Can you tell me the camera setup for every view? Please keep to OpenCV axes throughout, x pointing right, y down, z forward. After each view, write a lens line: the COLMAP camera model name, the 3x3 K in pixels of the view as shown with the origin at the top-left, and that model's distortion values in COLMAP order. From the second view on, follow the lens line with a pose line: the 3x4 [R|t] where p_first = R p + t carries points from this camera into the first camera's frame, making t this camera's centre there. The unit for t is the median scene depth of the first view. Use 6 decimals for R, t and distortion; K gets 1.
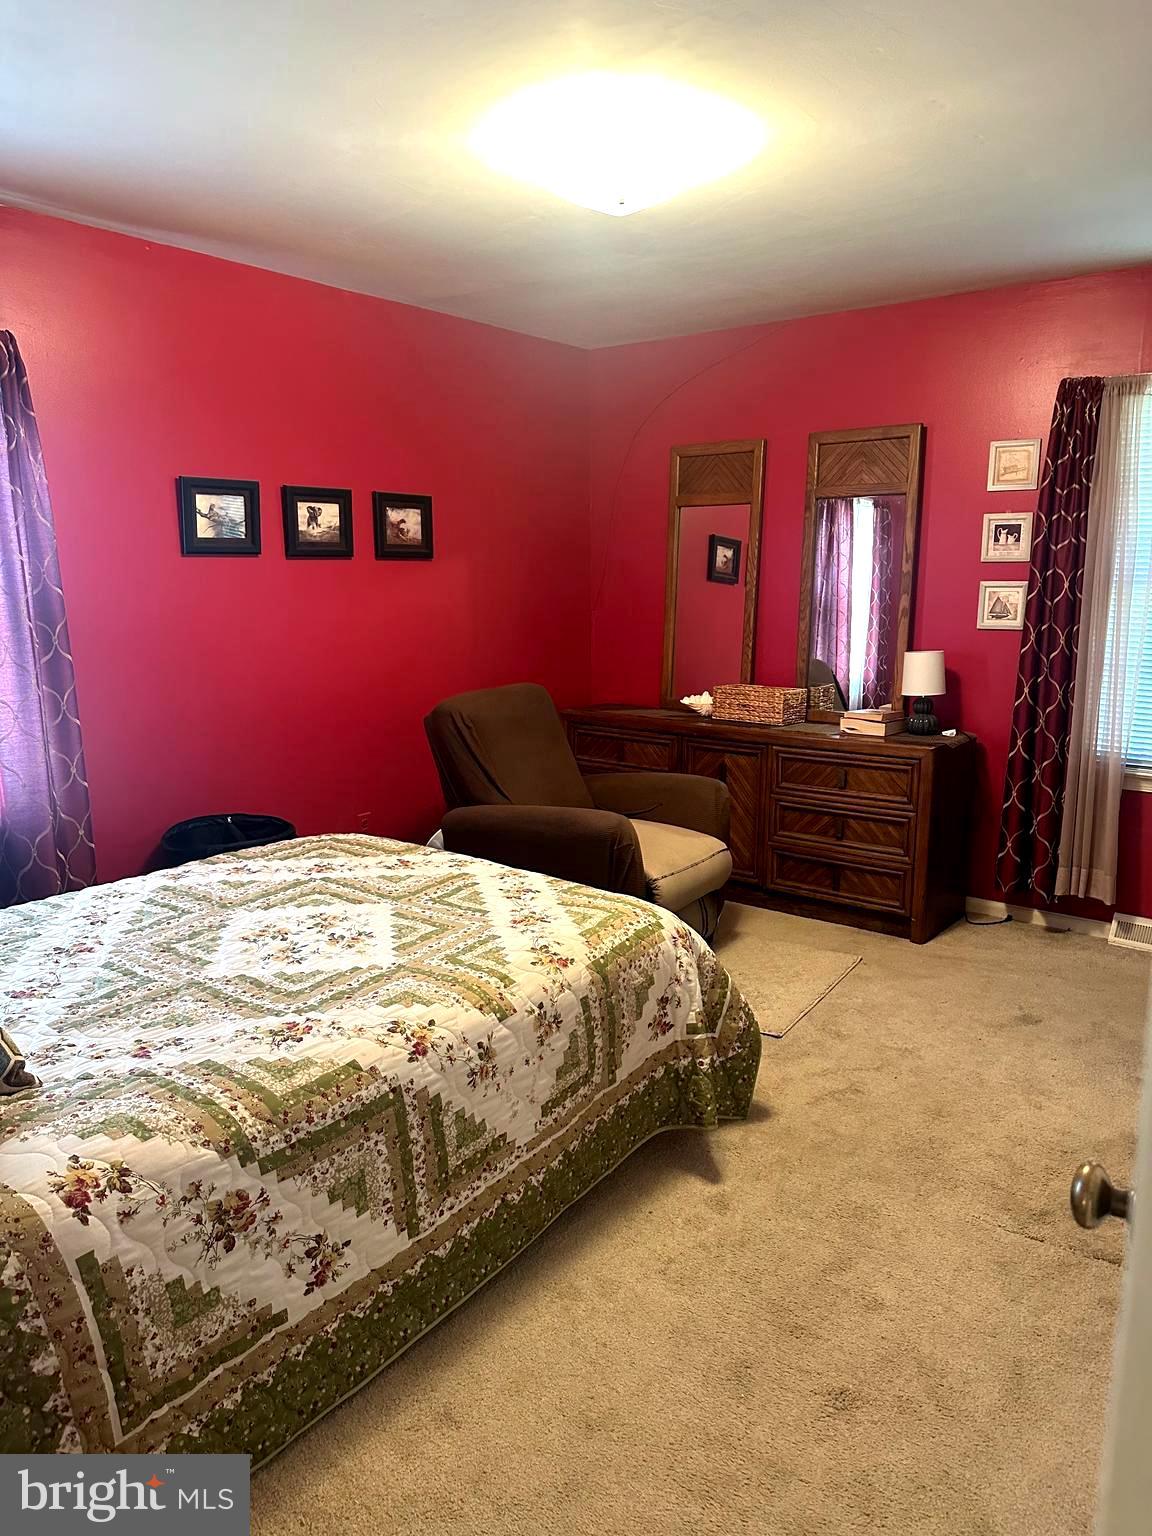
lens RADIAL K [[1078.1, 0, 576.0], [0, 1078.1, 768.0], [0, 0, 1]] dist [0.003661, 0.000598]
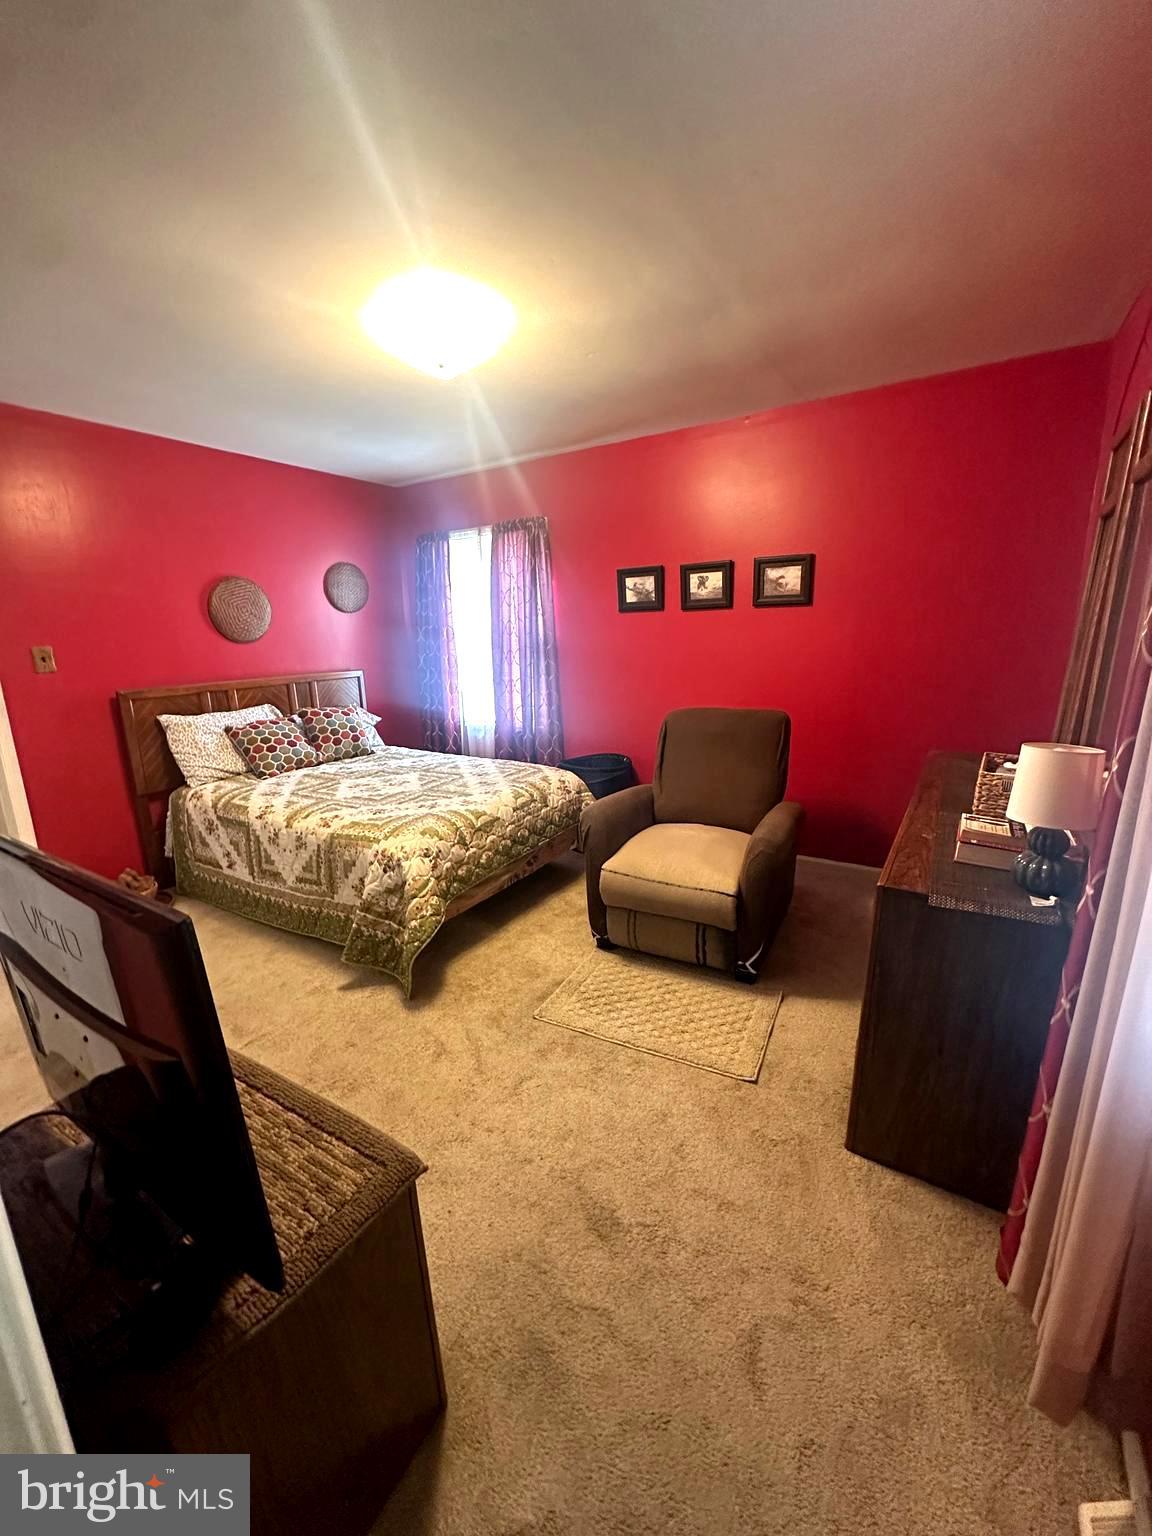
lens RADIAL K [[600.4, 0, 576.0], [0, 600.4, 768.0], [0, 0, 1]] dist [-0.000171, -0.000016]
pose [[0.083493, 0.224375, -0.970920, 0.821576], [-0.153927, 0.965532, 0.209893, -0.171150], [0.984548, 0.131926, 0.115153, 0.999538]]
